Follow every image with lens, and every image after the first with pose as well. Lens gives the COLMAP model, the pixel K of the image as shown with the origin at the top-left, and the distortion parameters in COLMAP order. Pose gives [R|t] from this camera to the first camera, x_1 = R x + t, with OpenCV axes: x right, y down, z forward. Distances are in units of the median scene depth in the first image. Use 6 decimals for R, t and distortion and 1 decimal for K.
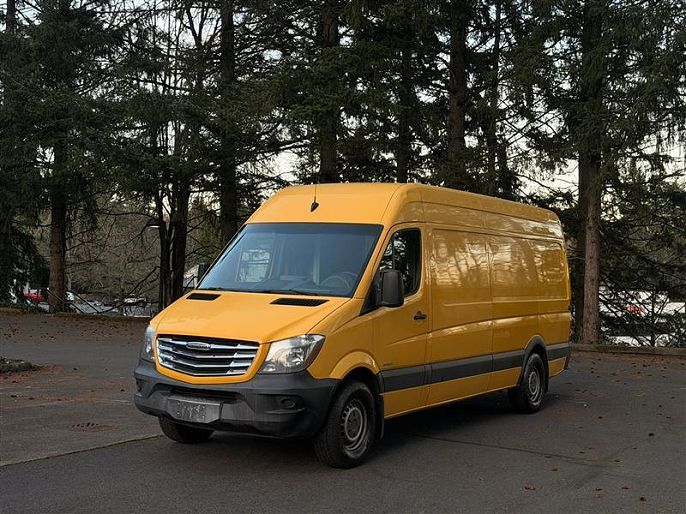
lens RADIAL K [[857.8, 0, 343.0], [0, 857.8, 257.0], [0, 0, 1]] dist [-0.000332, -0.003733]
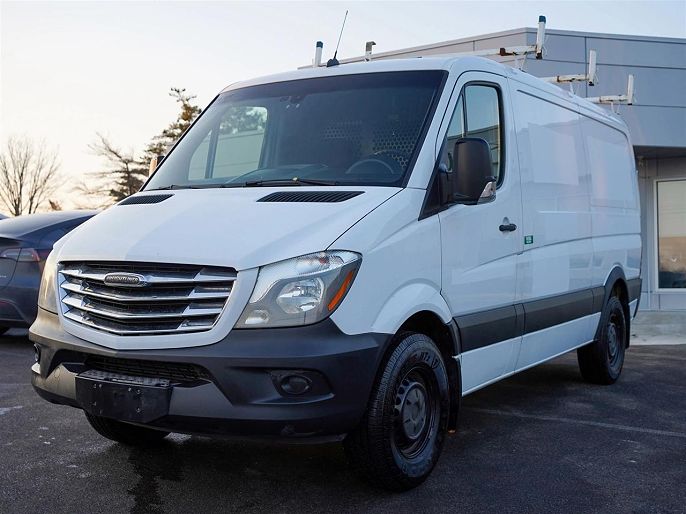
lens RADIAL K [[857.8, 0, 343.0], [0, 857.8, 257.0], [0, 0, 1]] dist [-0.000332, -0.003733]
pose [[0.999507, -0.030391, -0.007941, -0.027870], [0.030792, 0.997931, 0.056446, 0.063079], [0.006209, -0.056663, 0.998374, 0.464530]]
